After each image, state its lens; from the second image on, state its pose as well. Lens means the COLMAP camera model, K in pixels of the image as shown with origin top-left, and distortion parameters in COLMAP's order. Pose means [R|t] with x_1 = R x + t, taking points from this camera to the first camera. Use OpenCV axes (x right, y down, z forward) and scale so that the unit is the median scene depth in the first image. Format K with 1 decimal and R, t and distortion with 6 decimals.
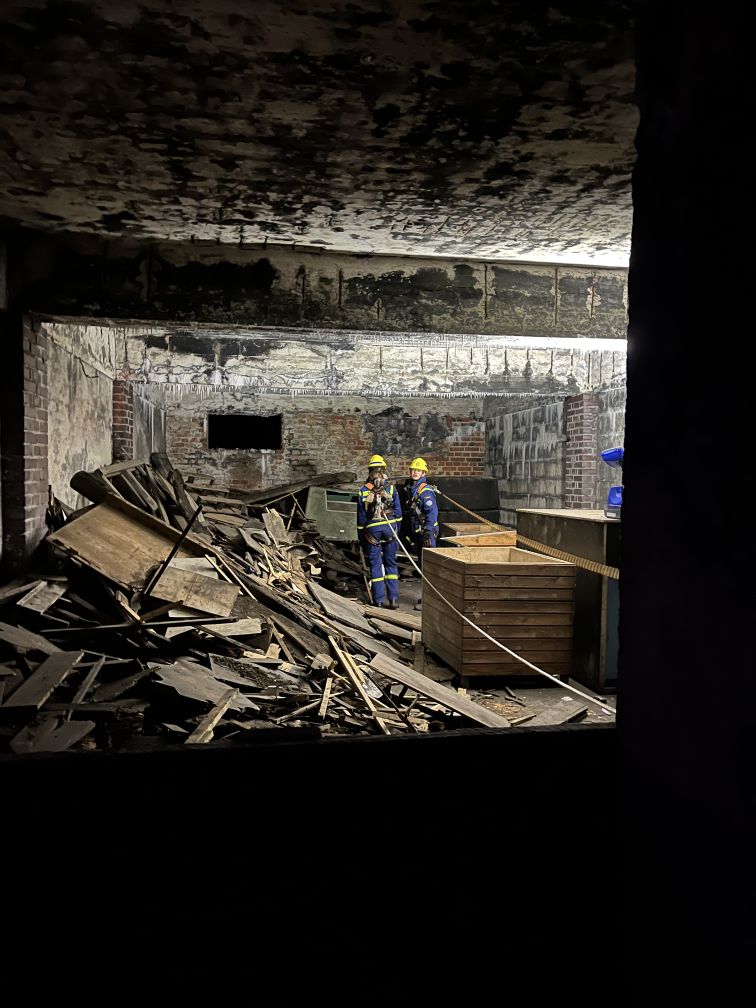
lens RADIAL K [[762.0, 0, 376.1], [0, 762.0, 507.6], [0, 0, 1]] dist [0.015599, 0.000132]
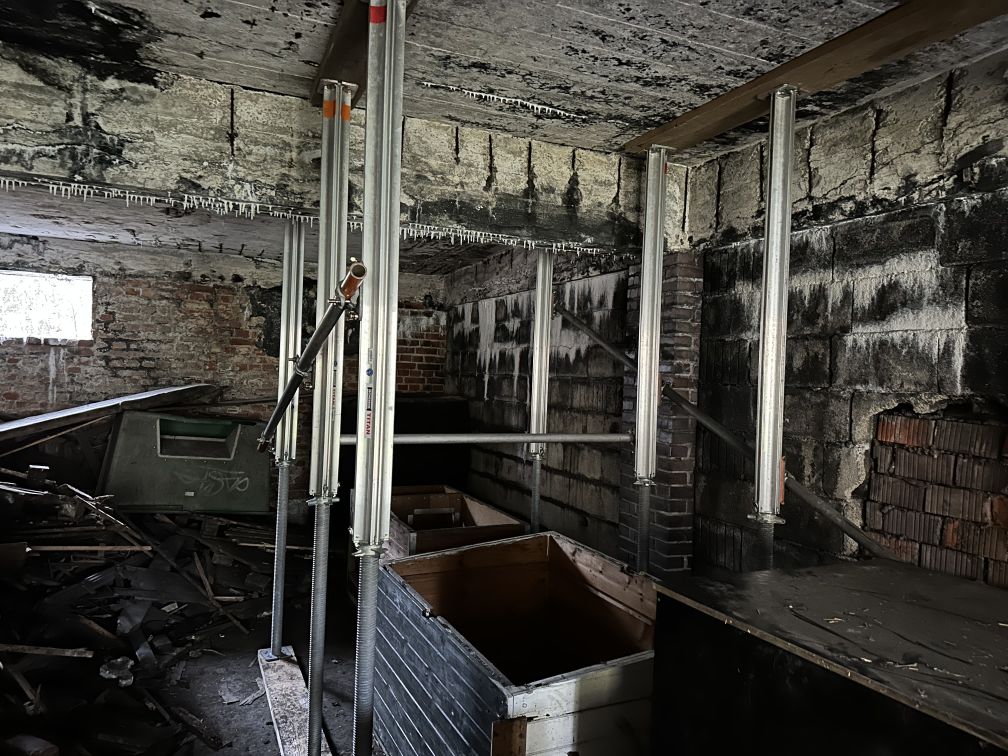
lens RADIAL K [[704.7, 0, 511.5], [0, 704.7, 384.7], [0, 0, 1]] dist [0.042674, -0.004510]
pose [[0.961893, 0.024245, 0.272349, 0.037585], [-0.017784, 0.999499, -0.026170, -0.039981], [-0.272847, 0.020329, 0.961843, 0.477950]]
